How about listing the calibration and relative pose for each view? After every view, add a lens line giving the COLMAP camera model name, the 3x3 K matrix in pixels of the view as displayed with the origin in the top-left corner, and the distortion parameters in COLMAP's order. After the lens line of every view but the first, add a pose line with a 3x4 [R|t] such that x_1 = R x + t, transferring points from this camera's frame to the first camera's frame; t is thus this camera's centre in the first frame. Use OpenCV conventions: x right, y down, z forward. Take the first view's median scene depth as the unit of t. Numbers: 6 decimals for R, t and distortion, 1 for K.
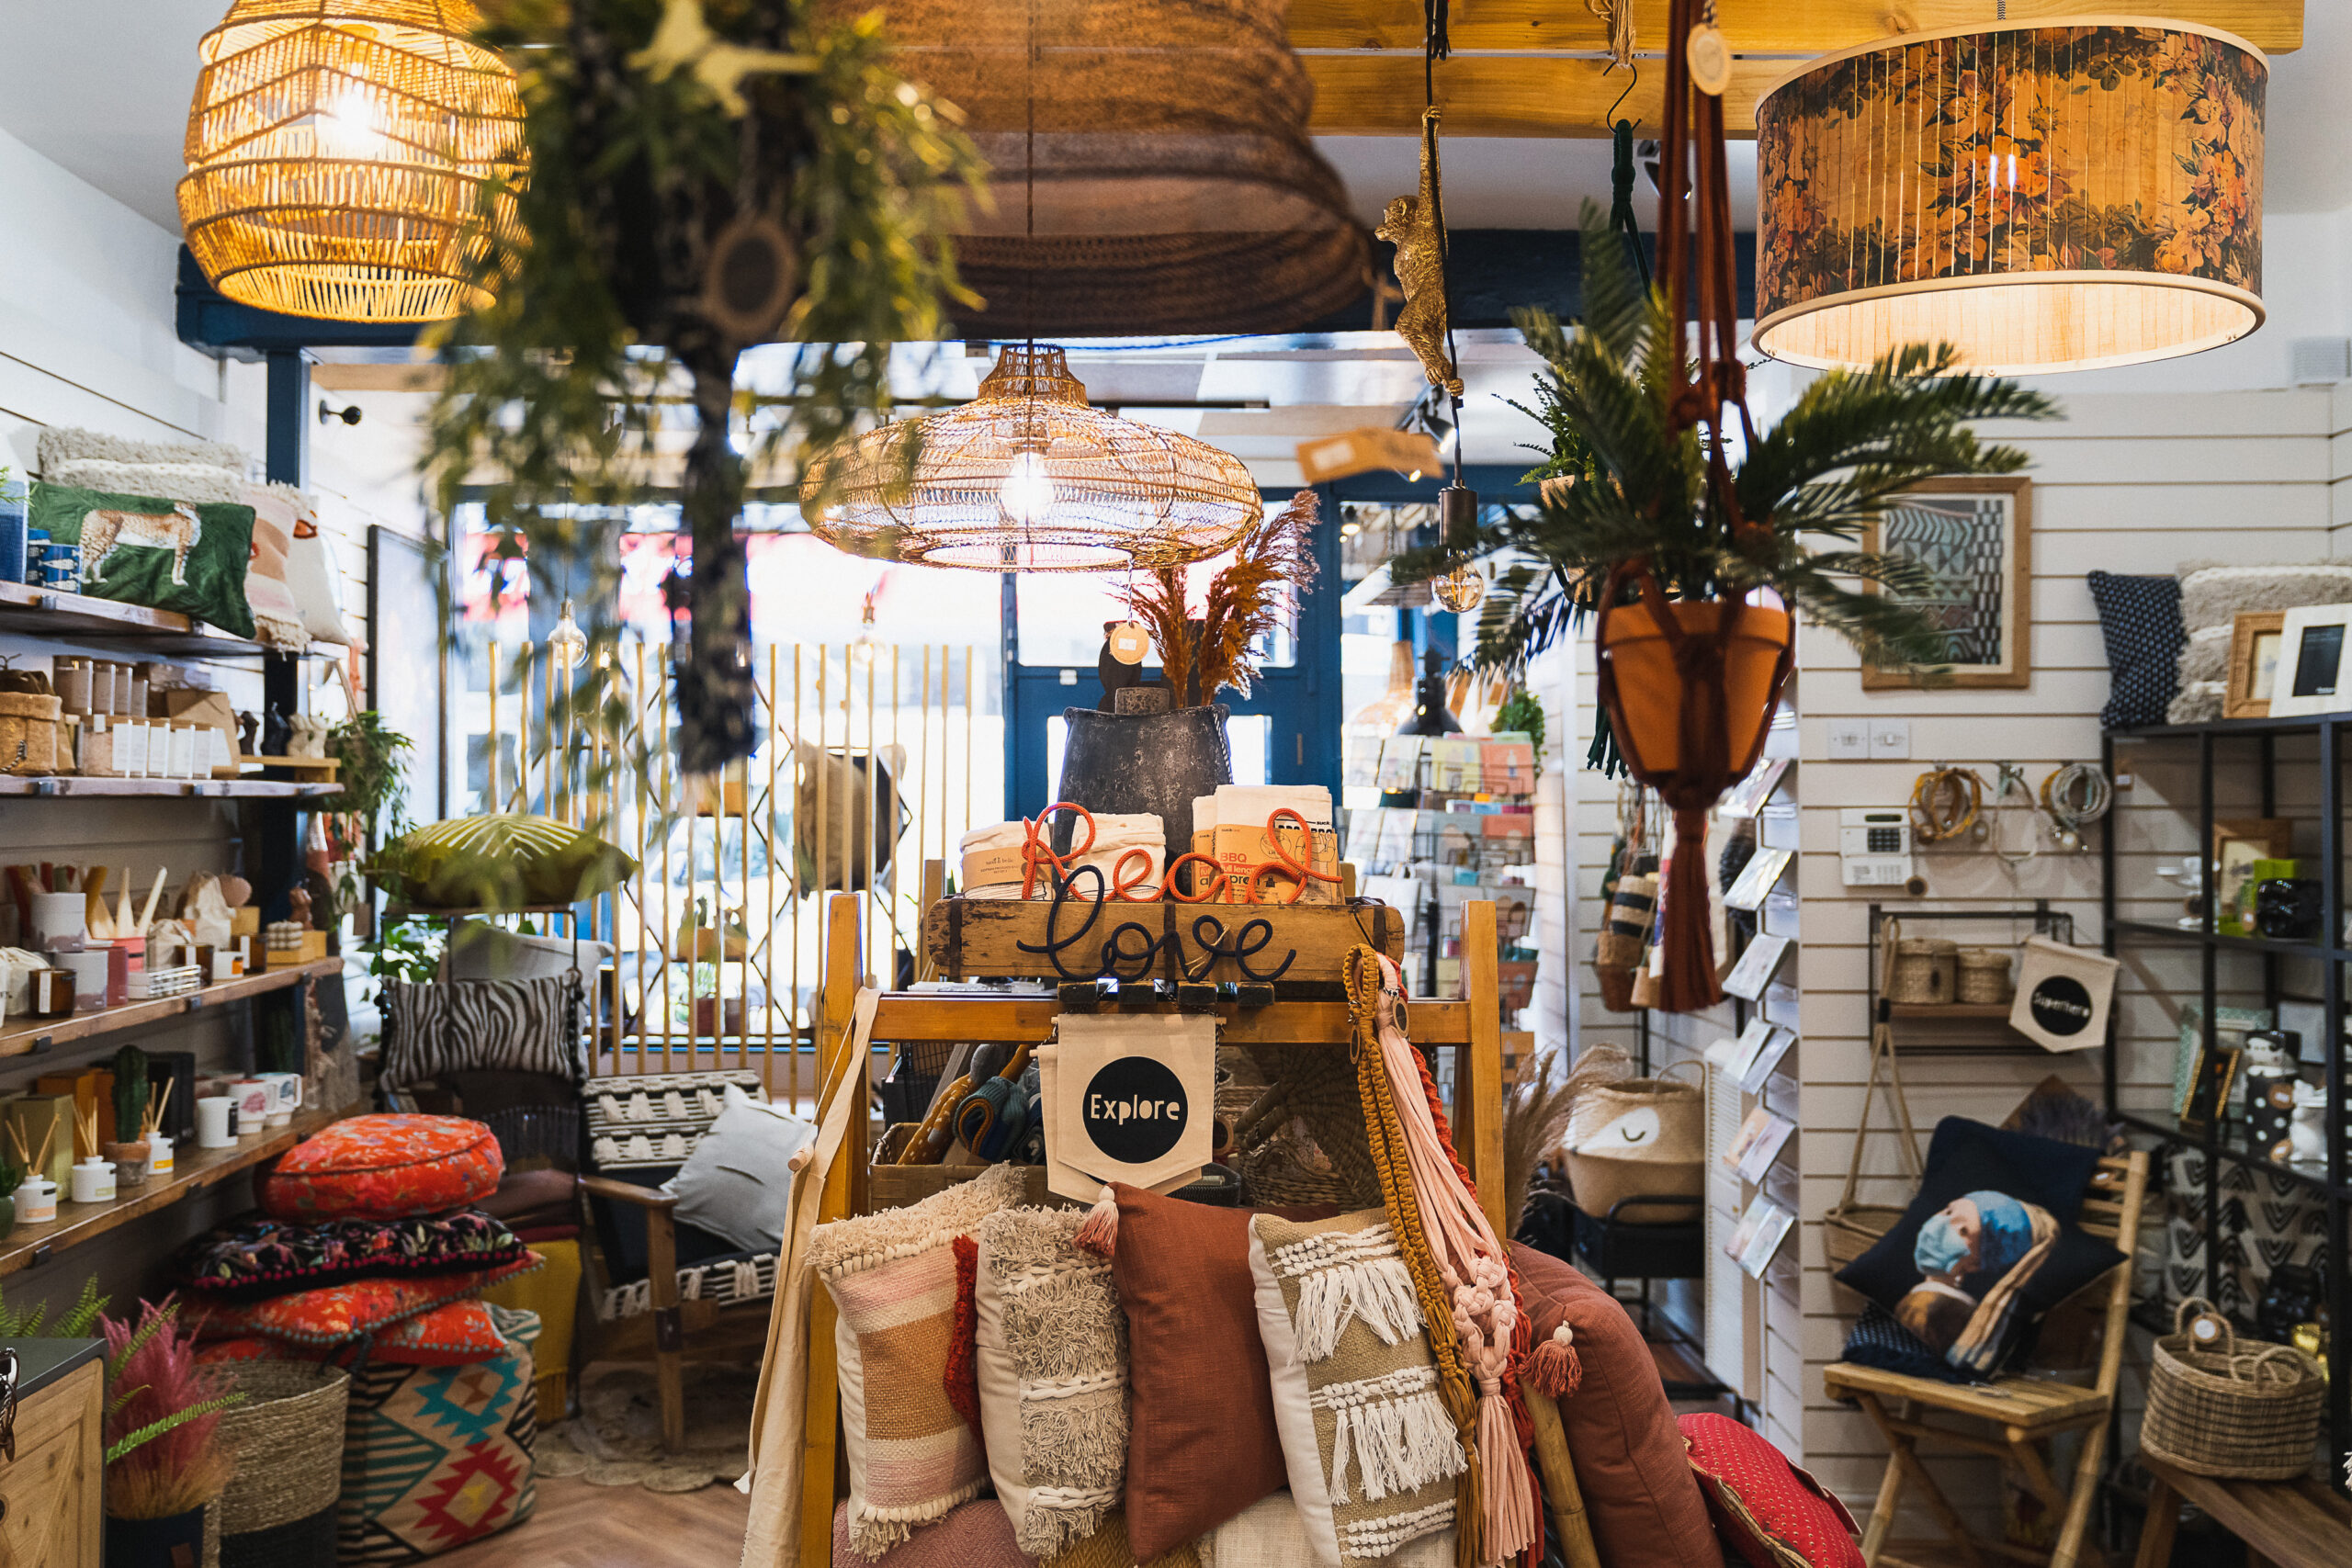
lens RADIAL K [[2319.7, 0, 1176.0], [0, 2319.7, 784.0], [0, 0, 1]] dist [0.009574, 0.013913]
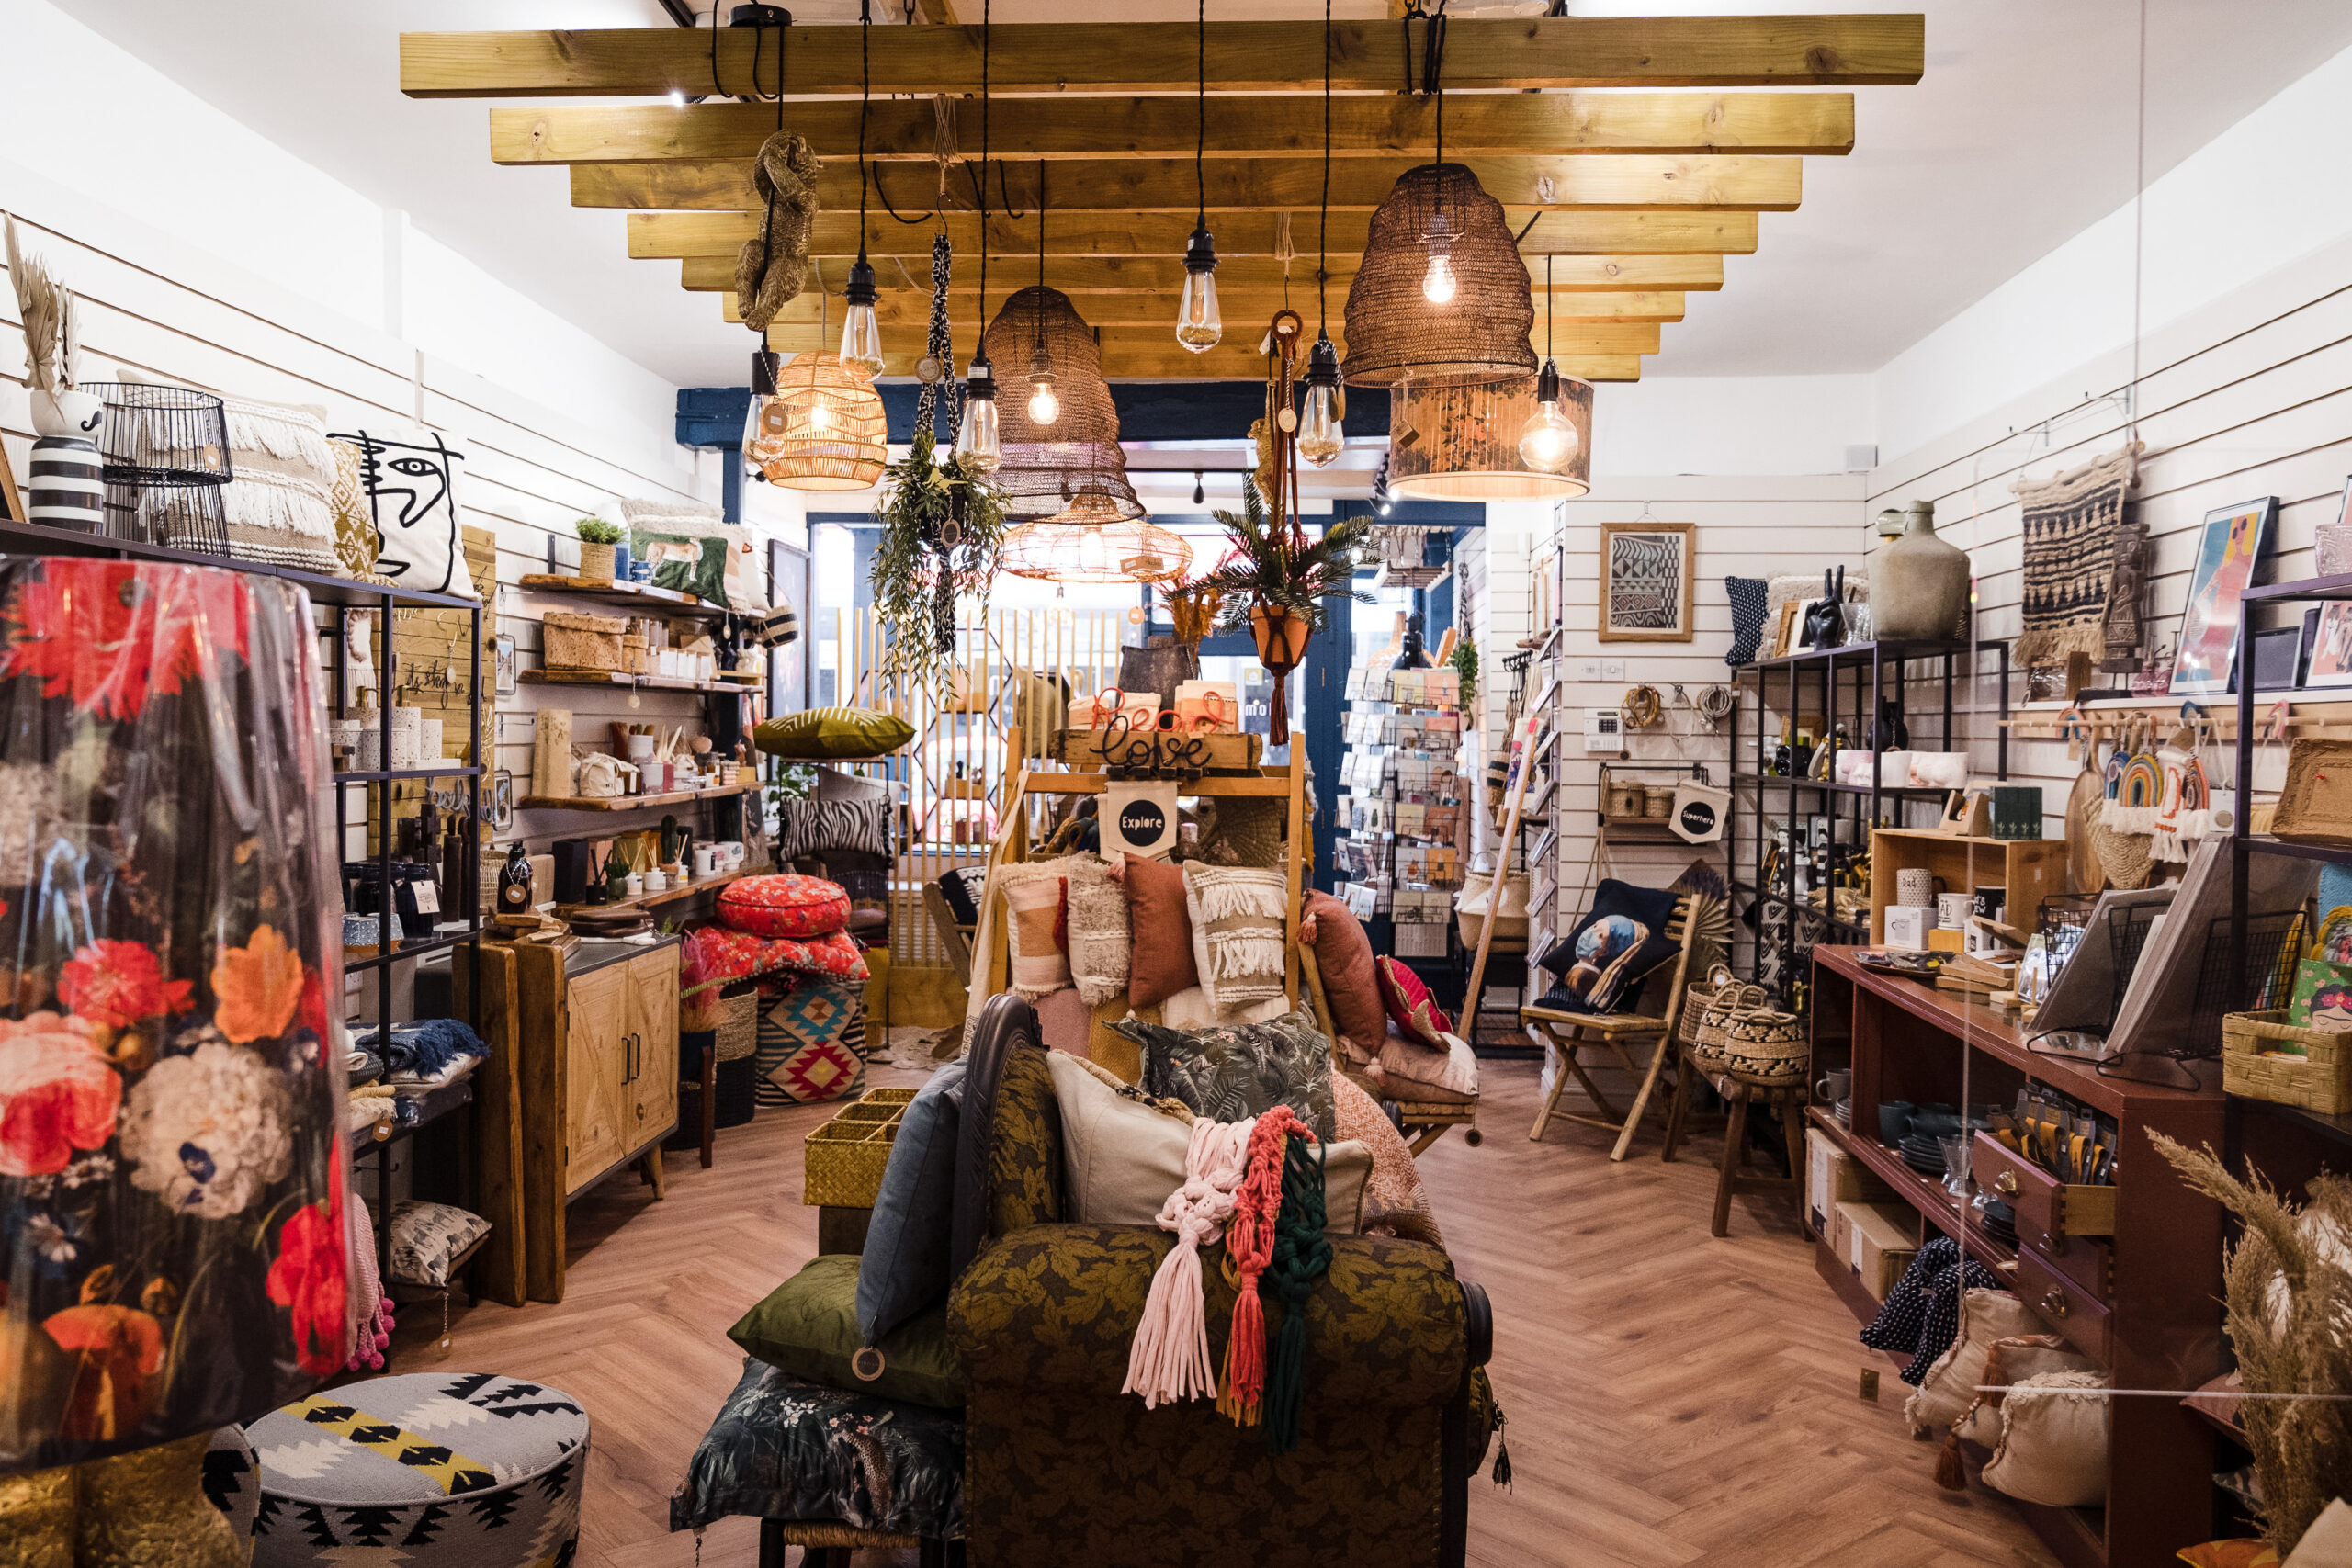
lens RADIAL K [[1650.6, 0, 1176.0], [0, 1650.6, 784.0], [0, 0, 1]] dist [-0.005139, -0.000308]
pose [[0.997135, 0.014883, -0.074160, 0.070463], [-0.011468, 0.998864, 0.046260, 0.014274], [0.074764, -0.045277, 0.996173, -0.309636]]
